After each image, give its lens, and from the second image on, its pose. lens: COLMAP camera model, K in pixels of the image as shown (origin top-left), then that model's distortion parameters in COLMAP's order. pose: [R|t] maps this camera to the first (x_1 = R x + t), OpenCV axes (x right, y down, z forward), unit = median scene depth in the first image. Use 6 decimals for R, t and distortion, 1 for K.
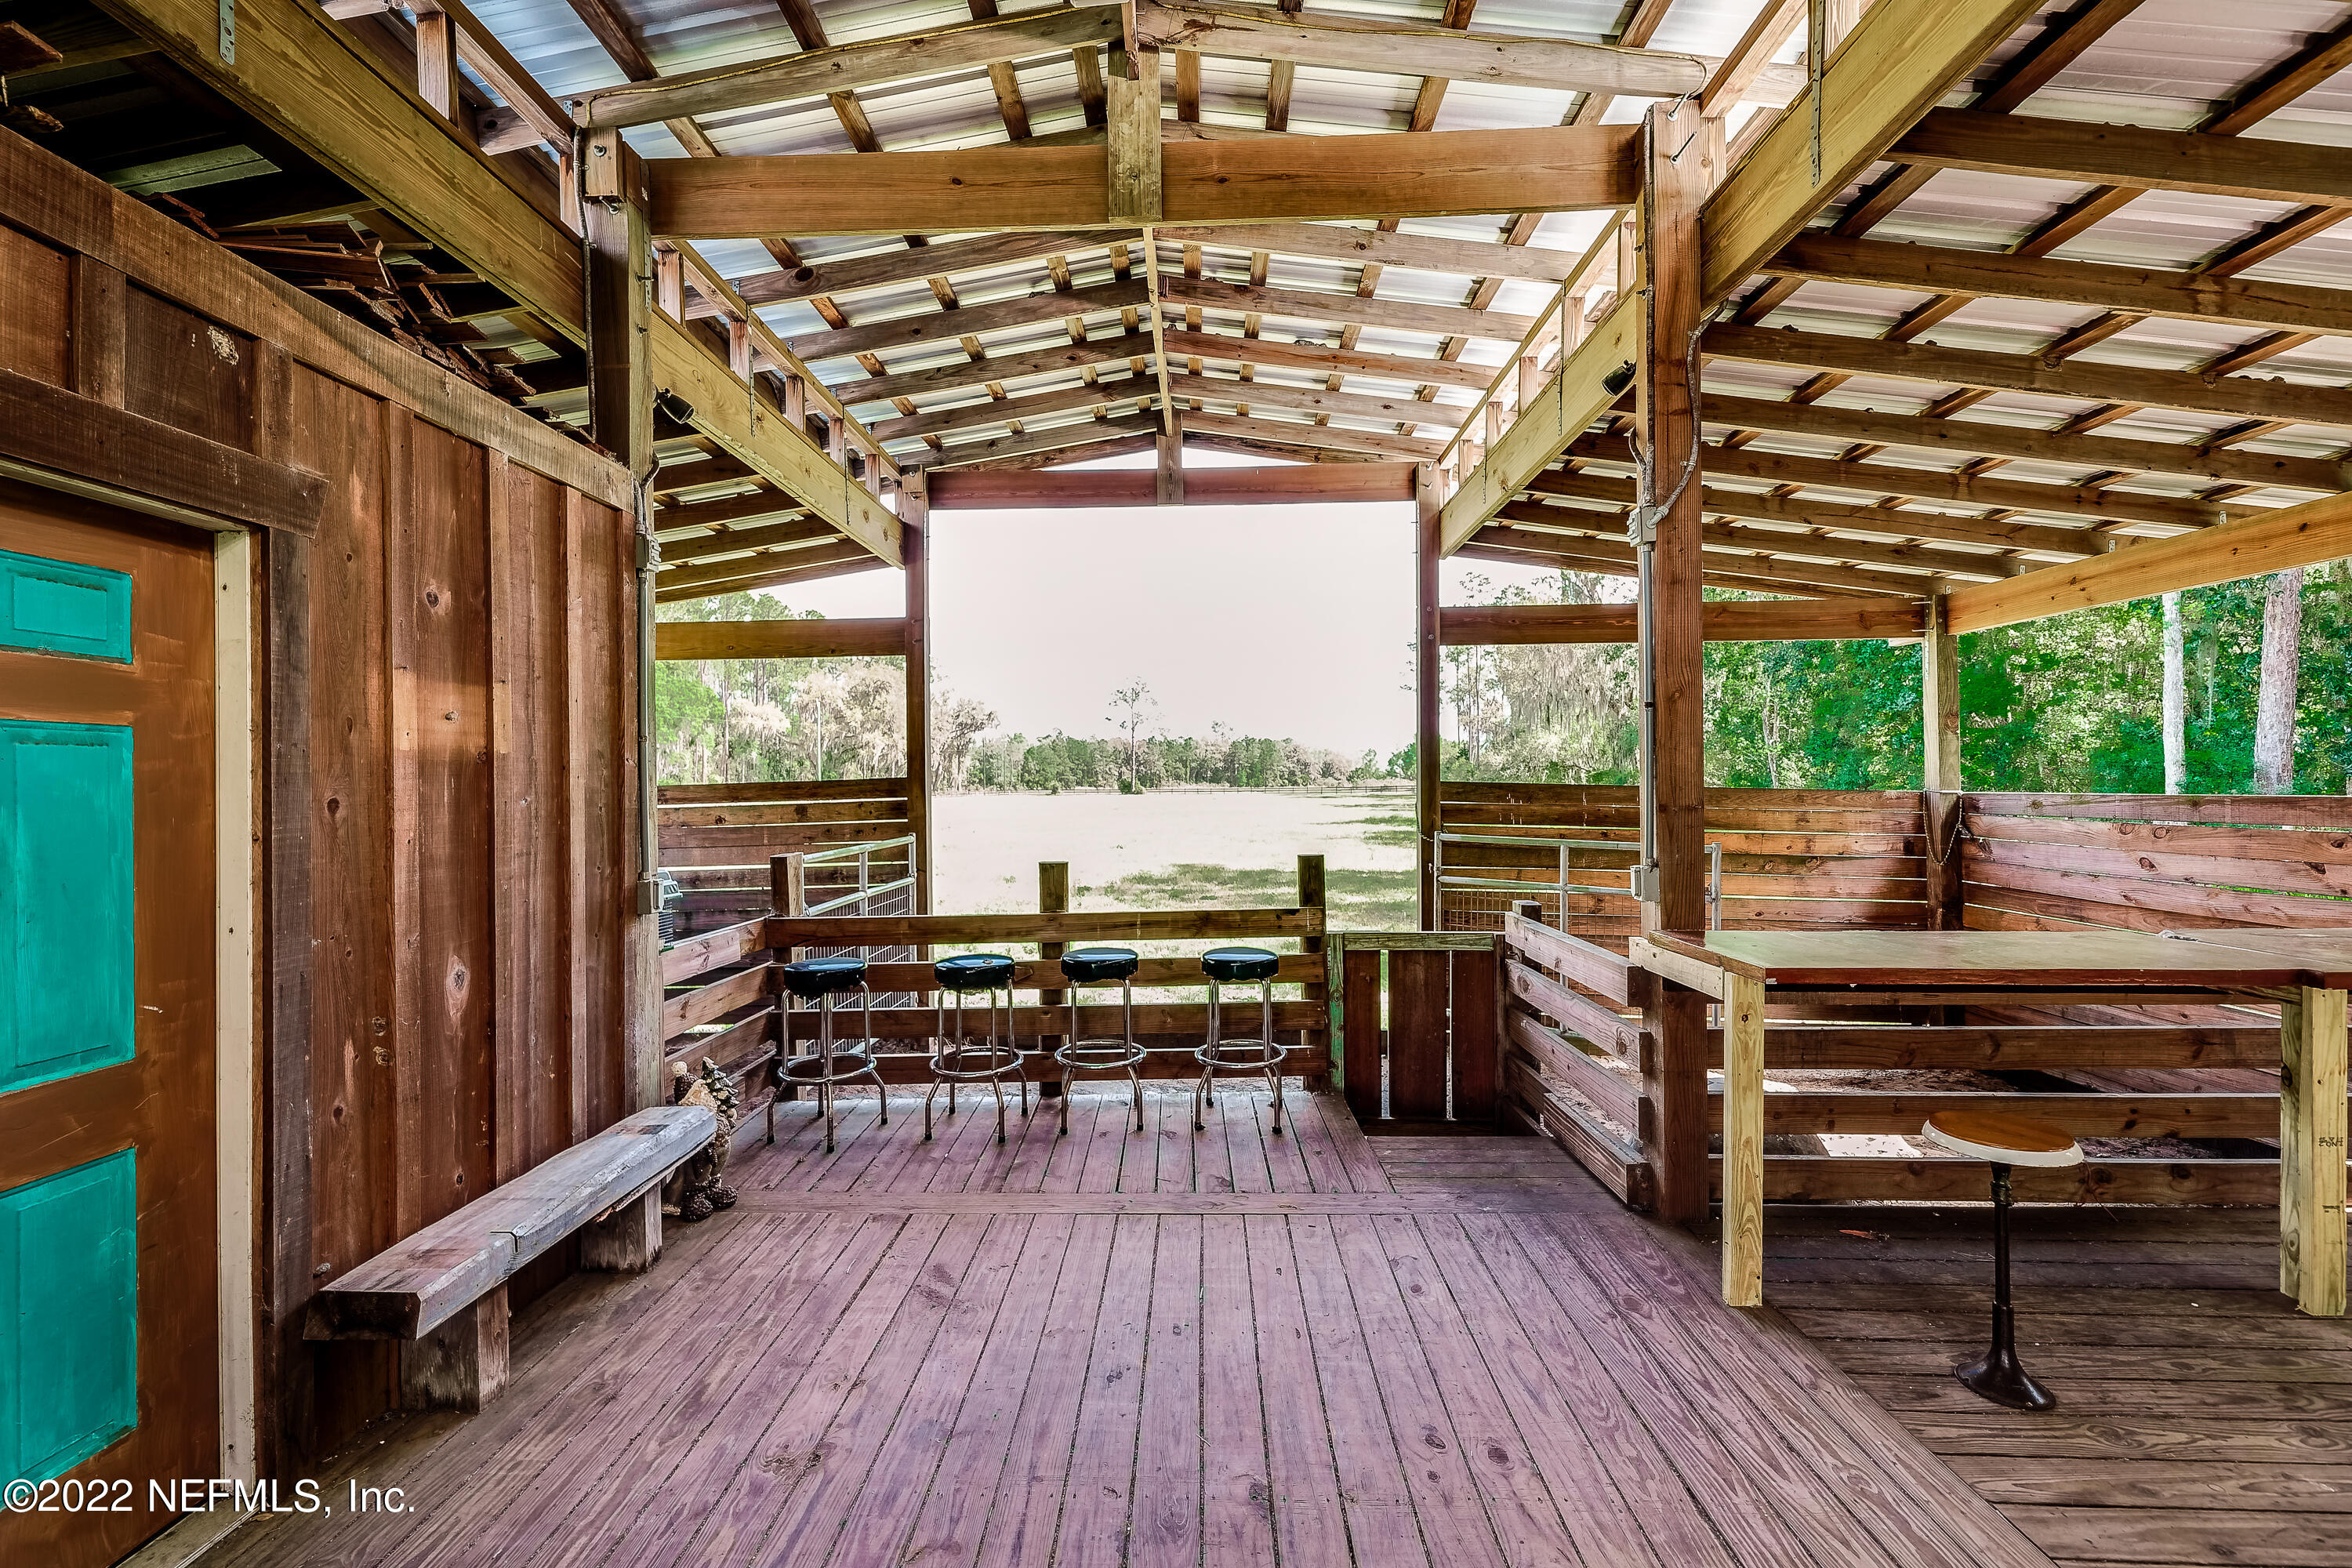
lens RADIAL K [[925.3, 0, 1166.8], [0, 925.3, 784.5], [0, 0, 1]] dist [-0.000335, -0.000555]
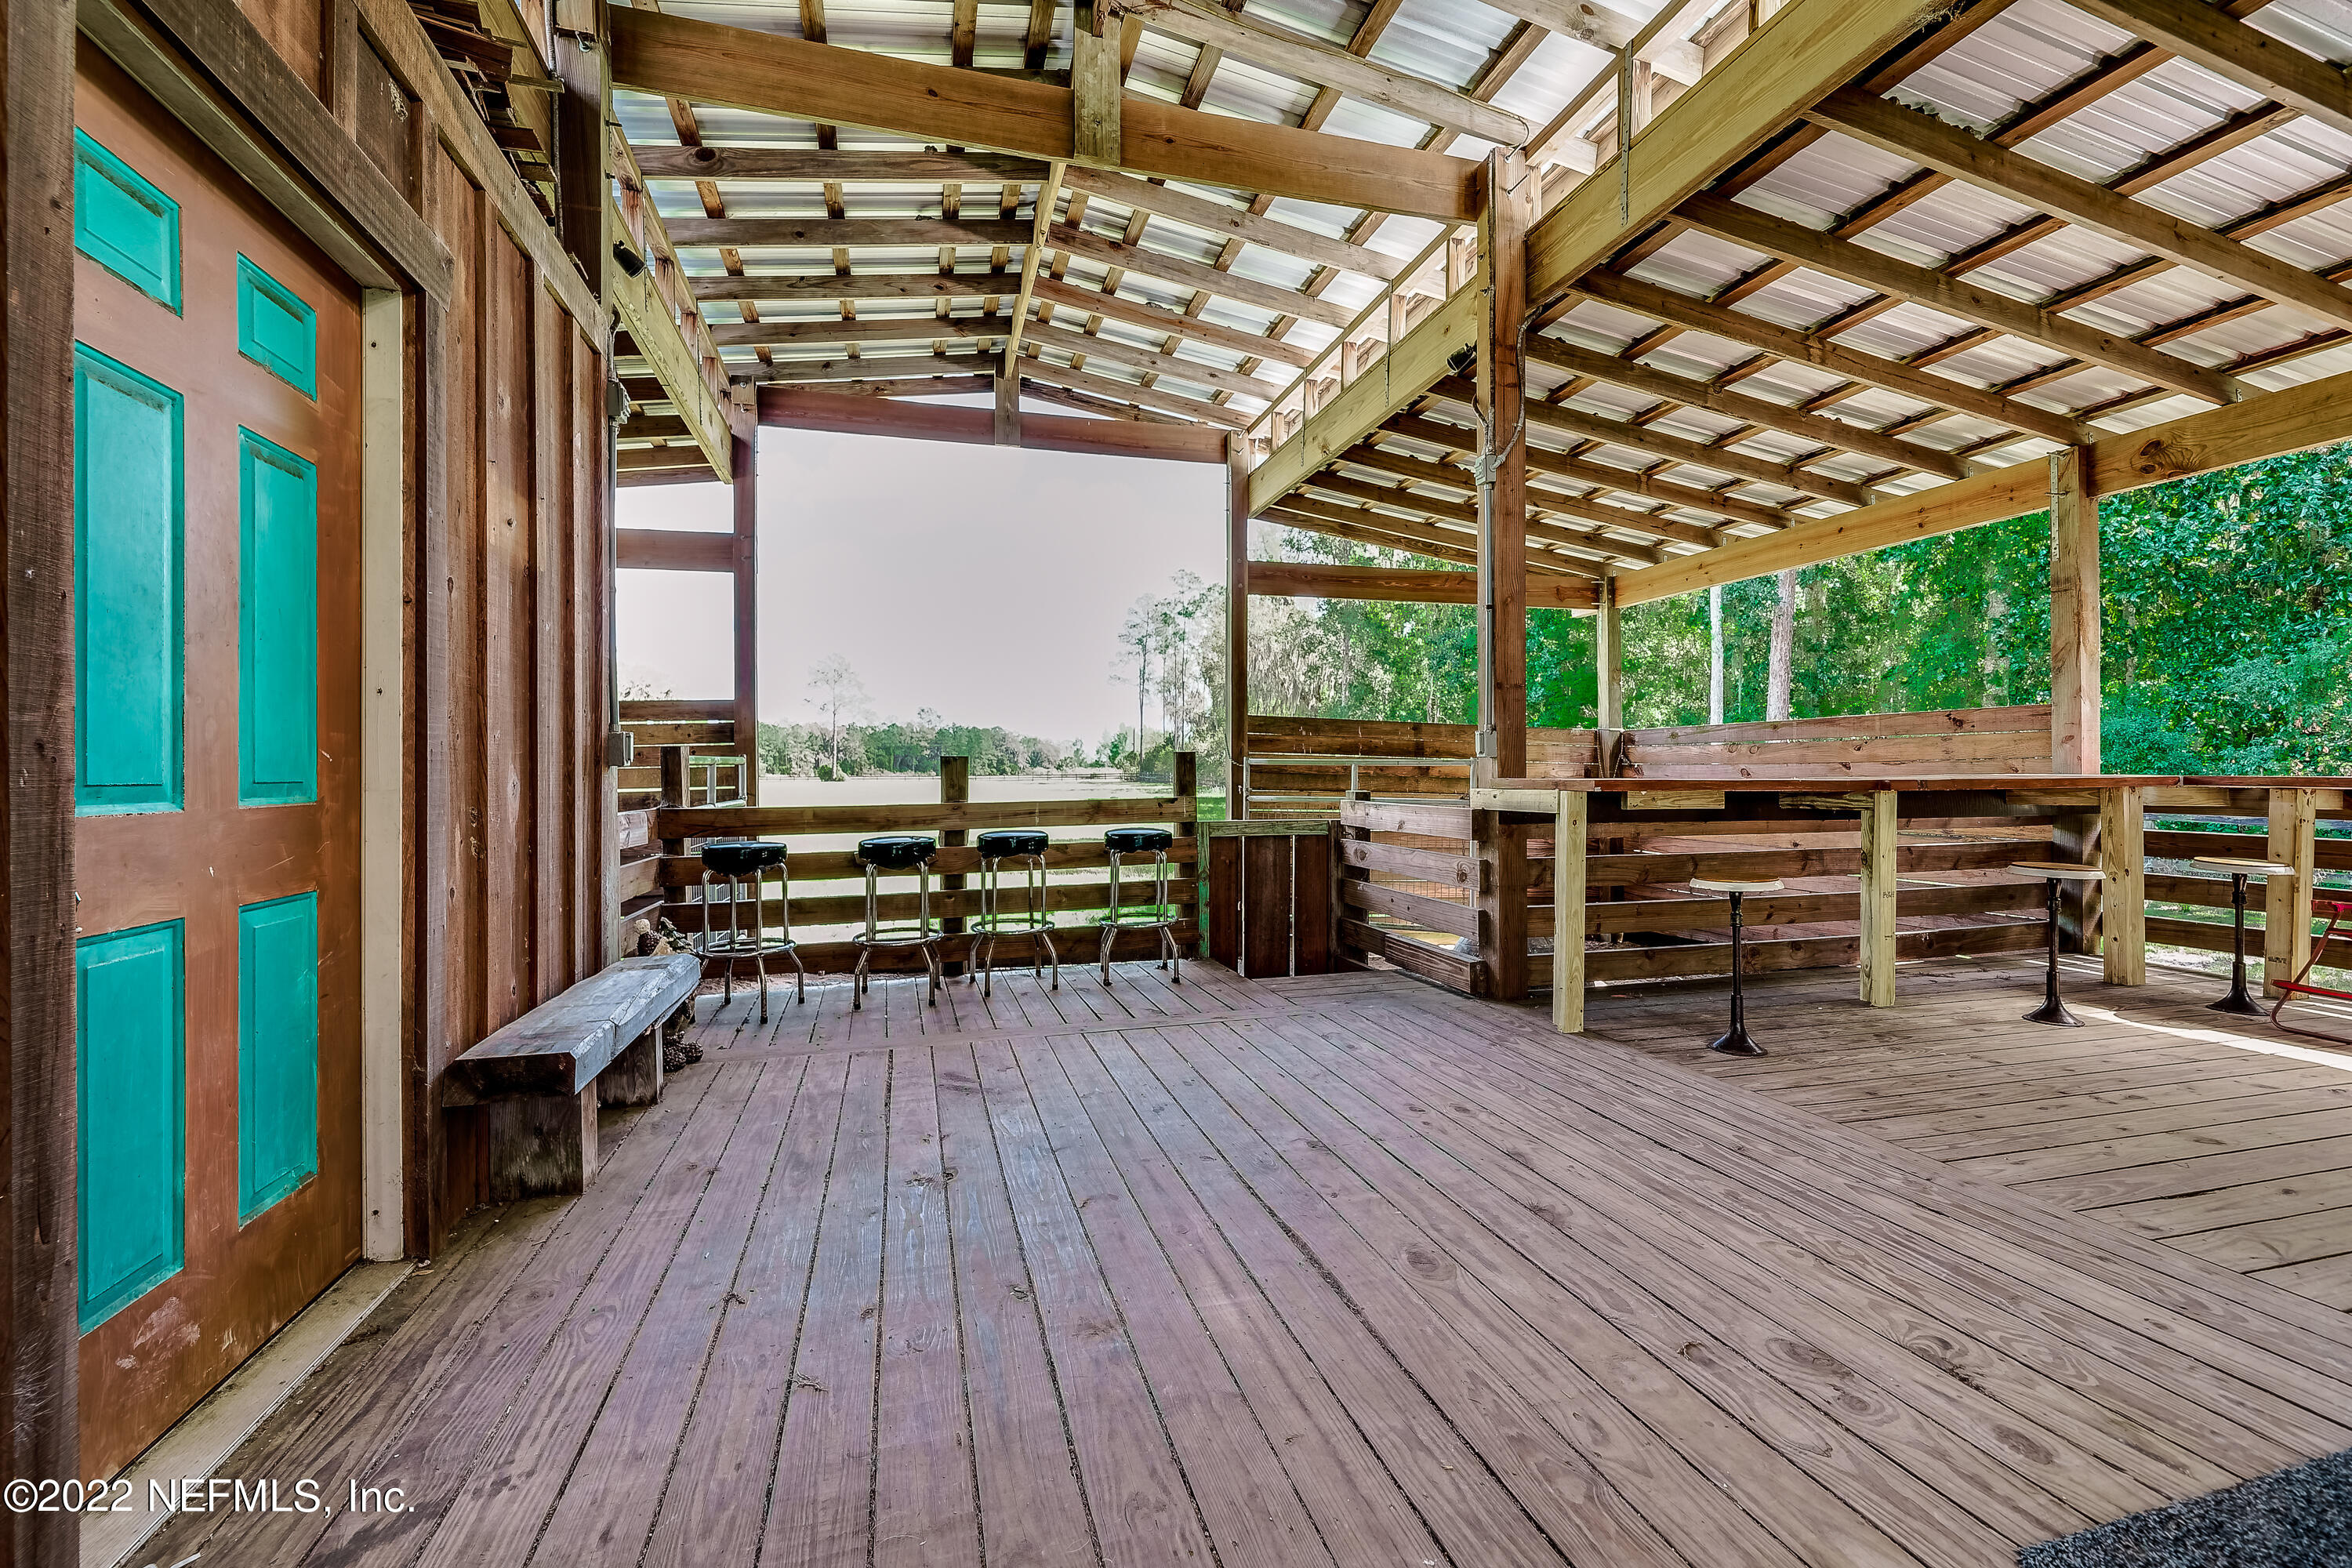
lens RADIAL K [[934.4, 0, 1138.9], [0, 934.4, 777.9], [0, 0, 1]] dist [-0.000803, -0.000196]
pose [[0.958378, 0.004309, 0.285471, -0.234505], [-0.004600, 0.999989, 0.000350, 0.112024], [-0.285467, -0.001649, 0.958387, -0.087877]]
